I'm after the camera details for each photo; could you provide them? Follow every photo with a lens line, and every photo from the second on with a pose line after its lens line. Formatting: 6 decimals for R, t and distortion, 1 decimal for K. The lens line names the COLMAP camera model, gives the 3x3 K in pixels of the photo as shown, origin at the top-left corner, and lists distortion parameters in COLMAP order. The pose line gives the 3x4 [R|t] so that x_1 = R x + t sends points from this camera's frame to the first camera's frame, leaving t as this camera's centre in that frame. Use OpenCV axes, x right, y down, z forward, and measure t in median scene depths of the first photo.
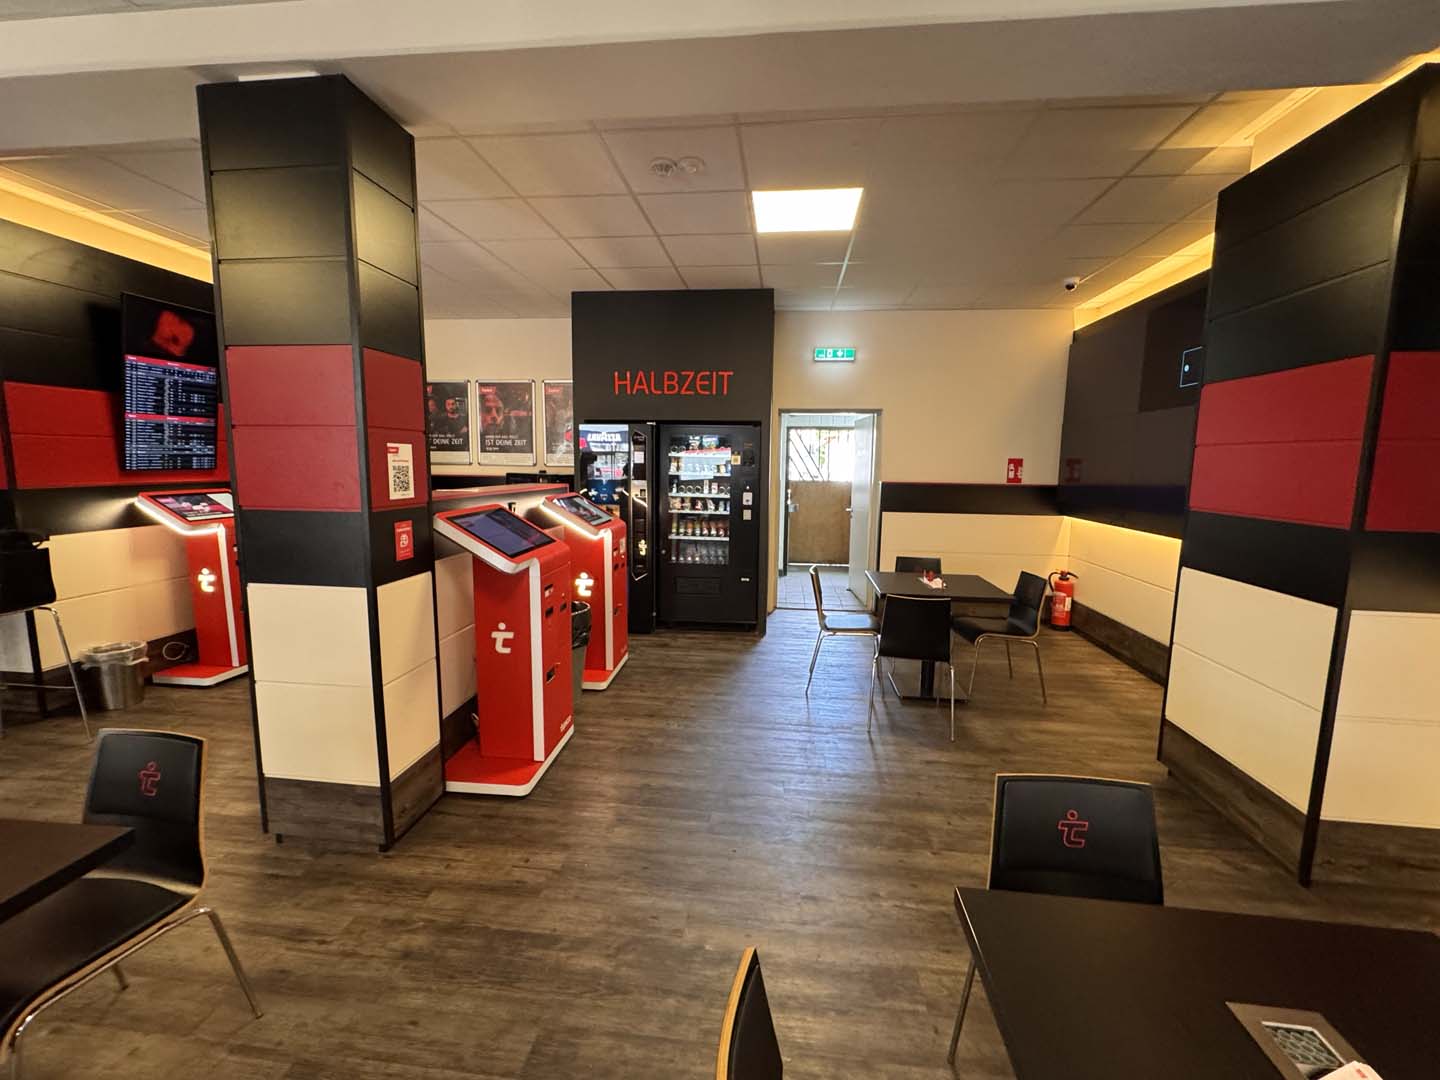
lens RADIAL K [[606.2, 0, 720.0], [0, 606.2, 540.0], [0, 0, 1]] dist [-0.001951, -0.000258]
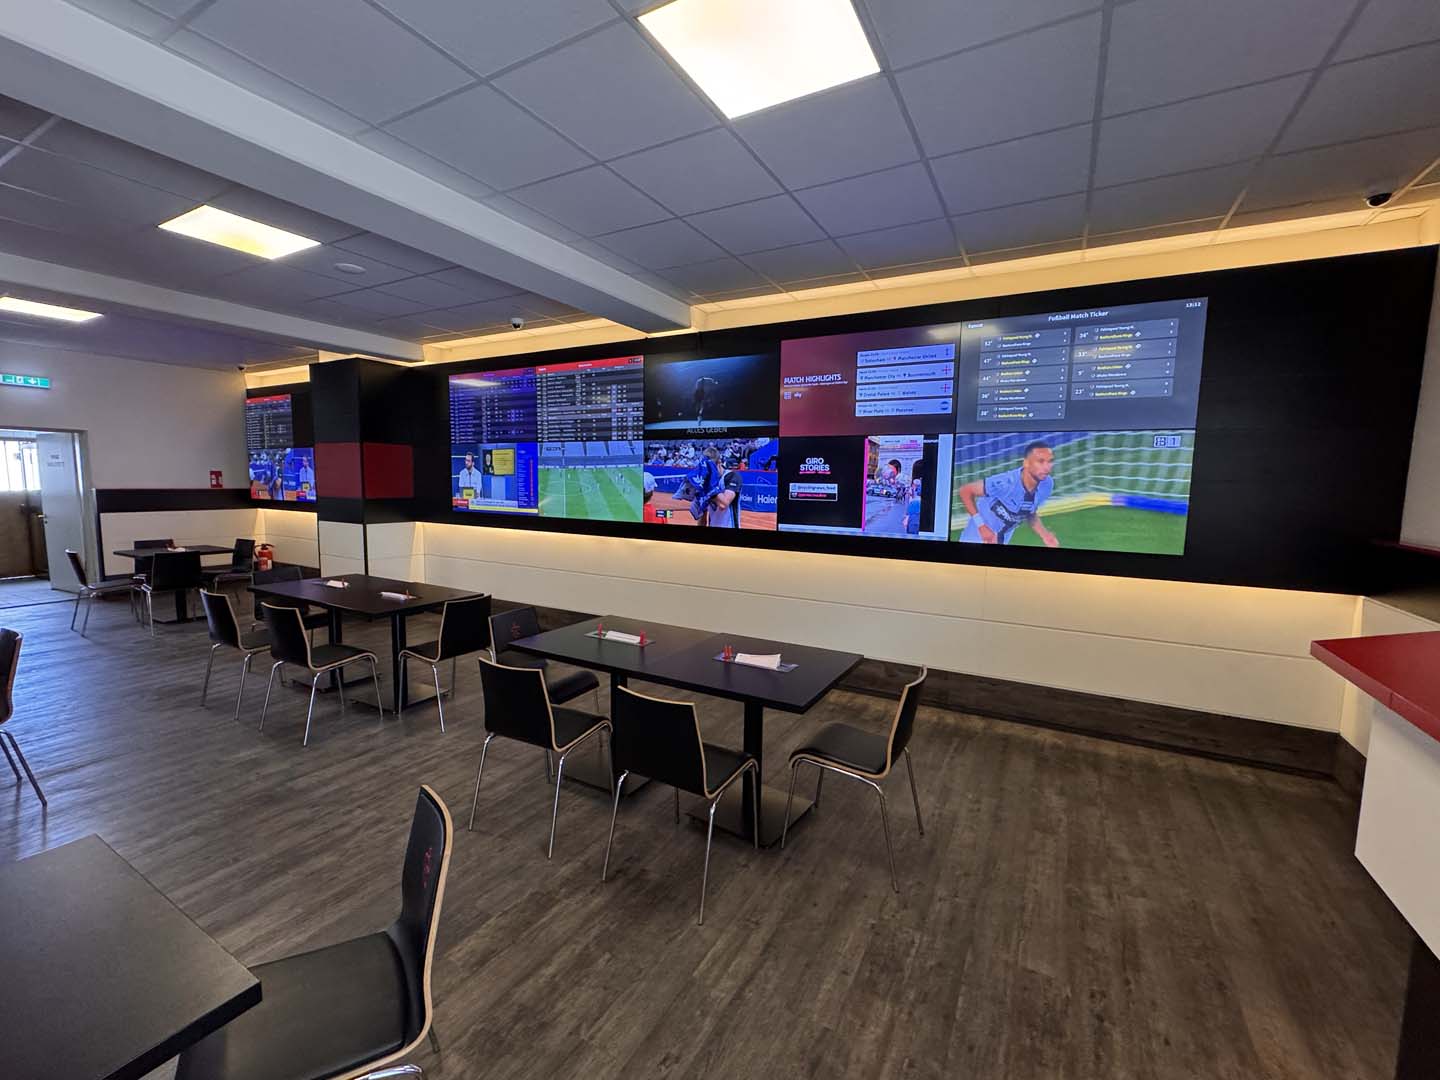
lens RADIAL K [[606.2, 0, 720.0], [0, 606.2, 540.0], [0, 0, 1]] dist [-0.001951, -0.000258]
pose [[0.386756, -0.100375, 0.916703, -0.396852], [0.109663, 0.992011, 0.062354, 0.072946], [-0.915638, 0.076413, 0.394674, -0.676122]]
